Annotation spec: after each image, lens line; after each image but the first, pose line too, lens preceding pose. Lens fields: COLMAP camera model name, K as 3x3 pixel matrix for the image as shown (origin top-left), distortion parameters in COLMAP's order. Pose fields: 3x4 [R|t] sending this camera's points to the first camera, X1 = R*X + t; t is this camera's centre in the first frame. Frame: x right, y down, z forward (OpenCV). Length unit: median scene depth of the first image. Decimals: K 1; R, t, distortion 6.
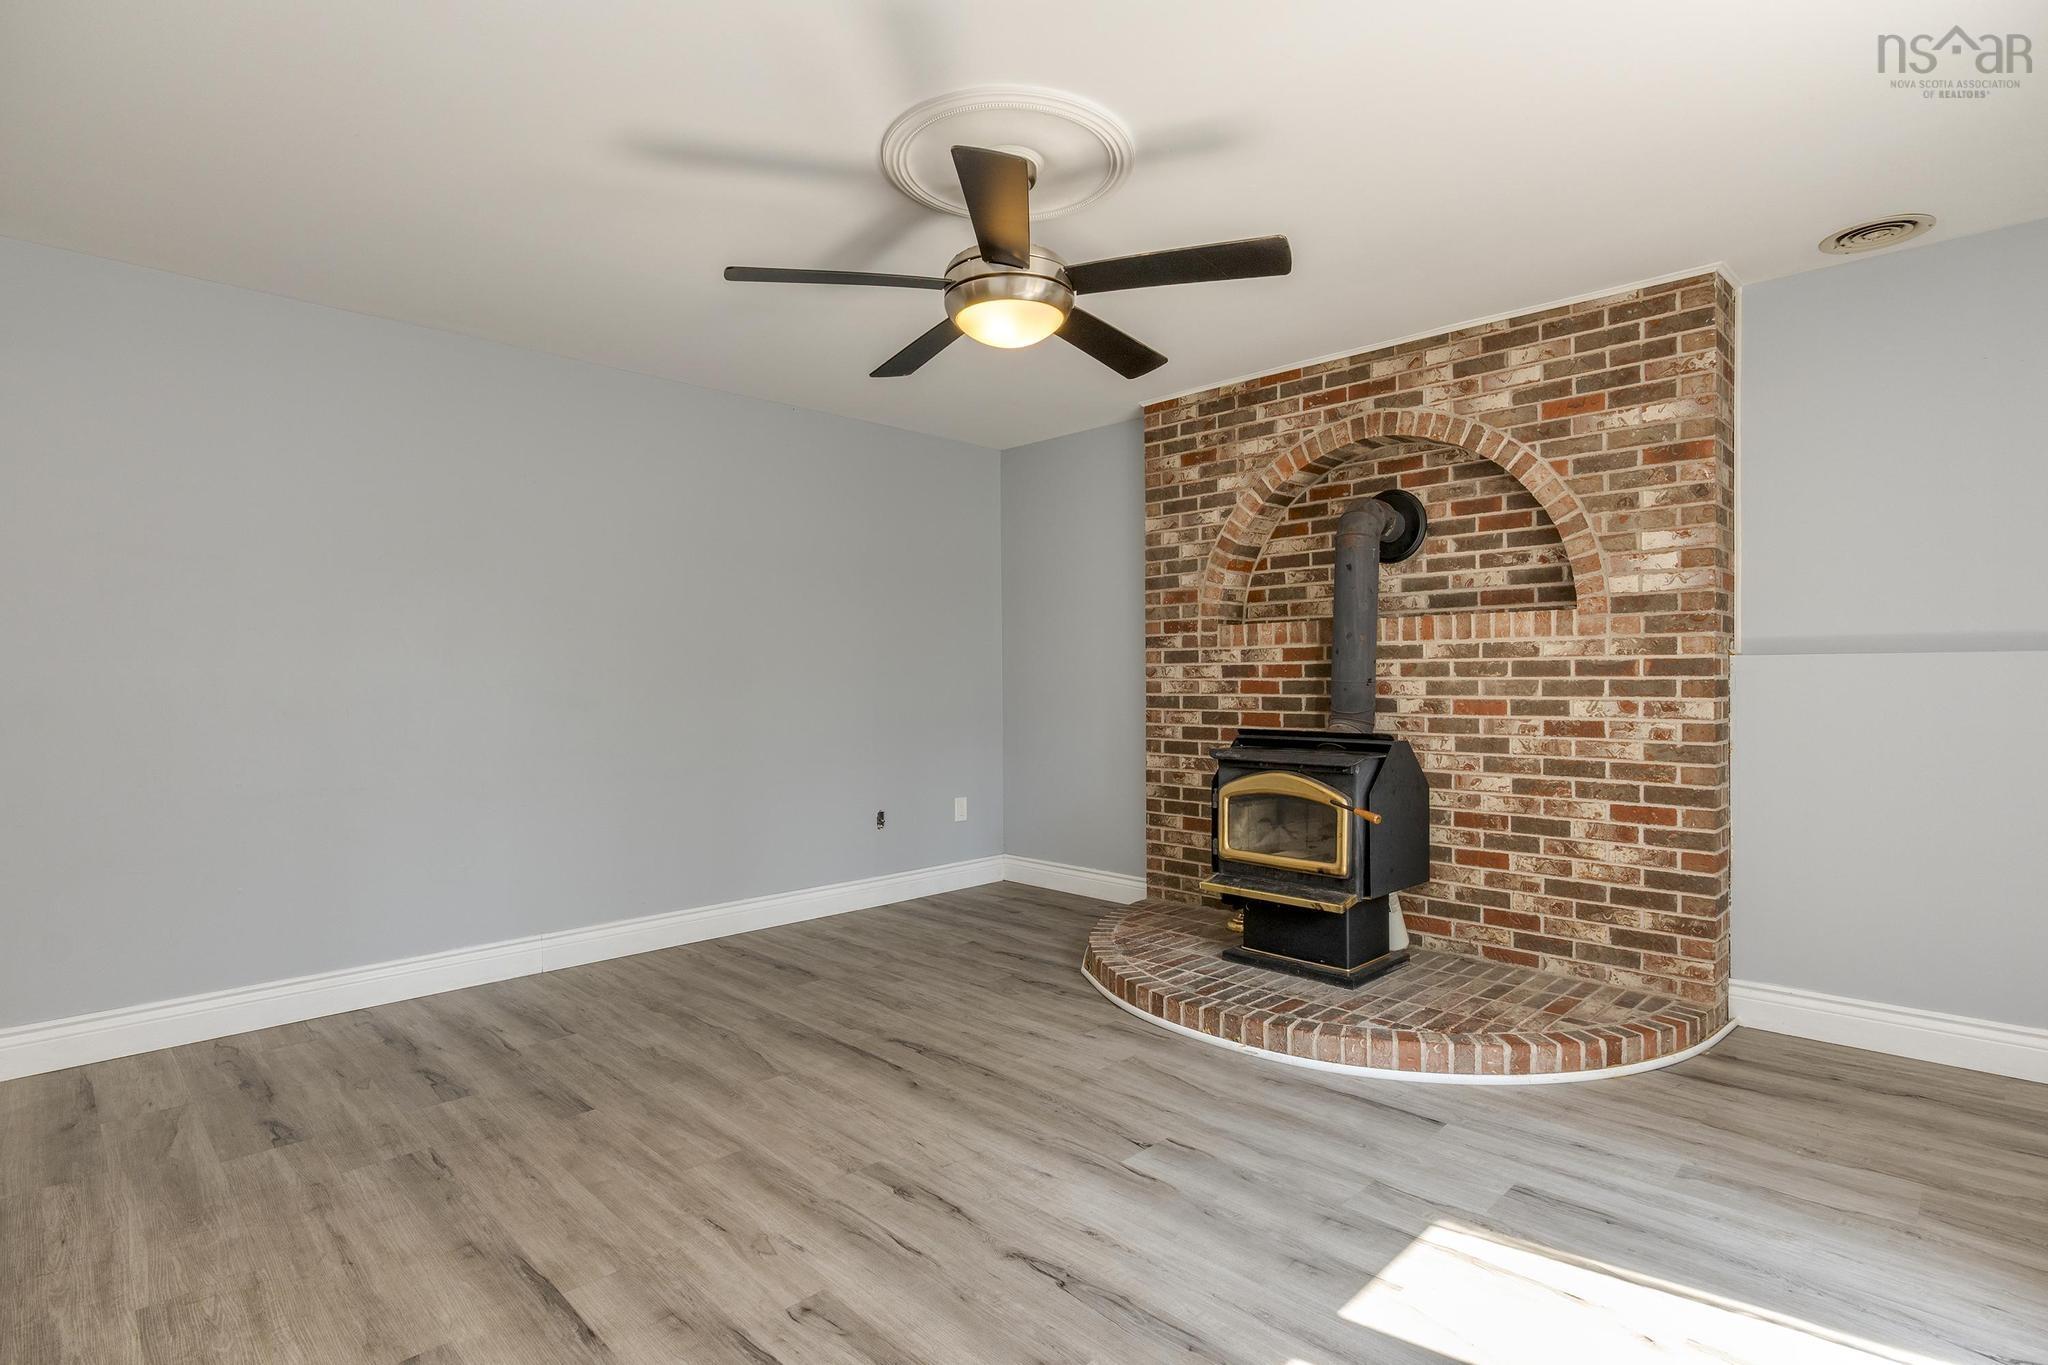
lens RADIAL K [[1030.3, 0, 1033.5], [0, 1030.3, 680.5], [0, 0, 1]] dist [-0.002787, 0.001768]
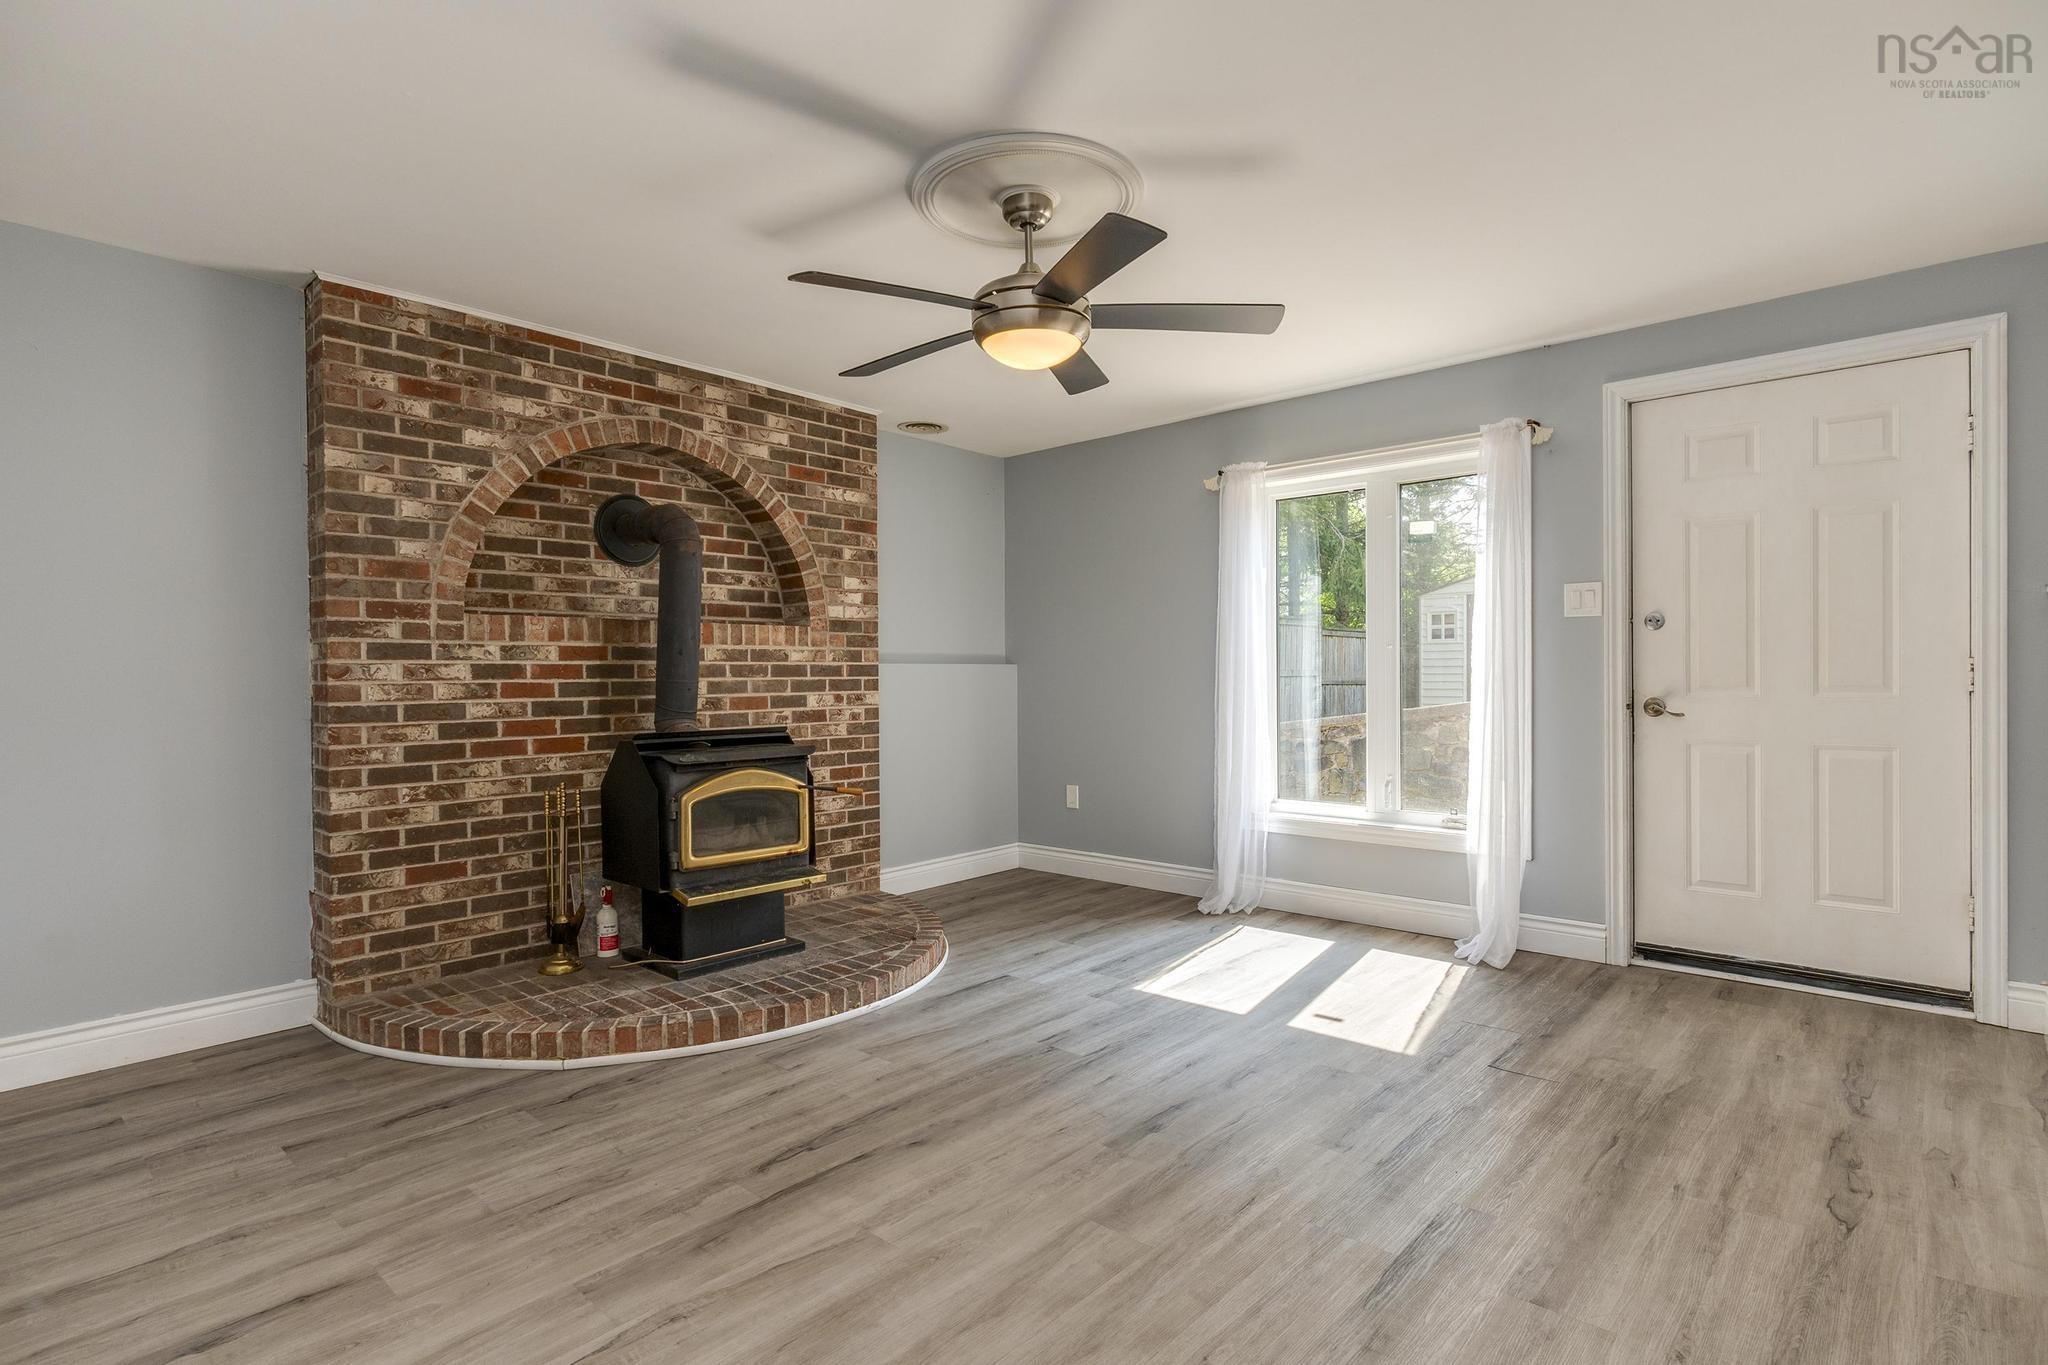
lens RADIAL K [[1030.3, 0, 1033.2], [0, 1030.3, 680.5], [0, 0, 1]] dist [-0.002787, 0.001768]
pose [[-0.065100, 0.000398, 0.997879, -0.796523], [0.010610, 0.999944, 0.000293, 0.003174], [-0.997822, 0.010607, -0.065101, 0.770158]]
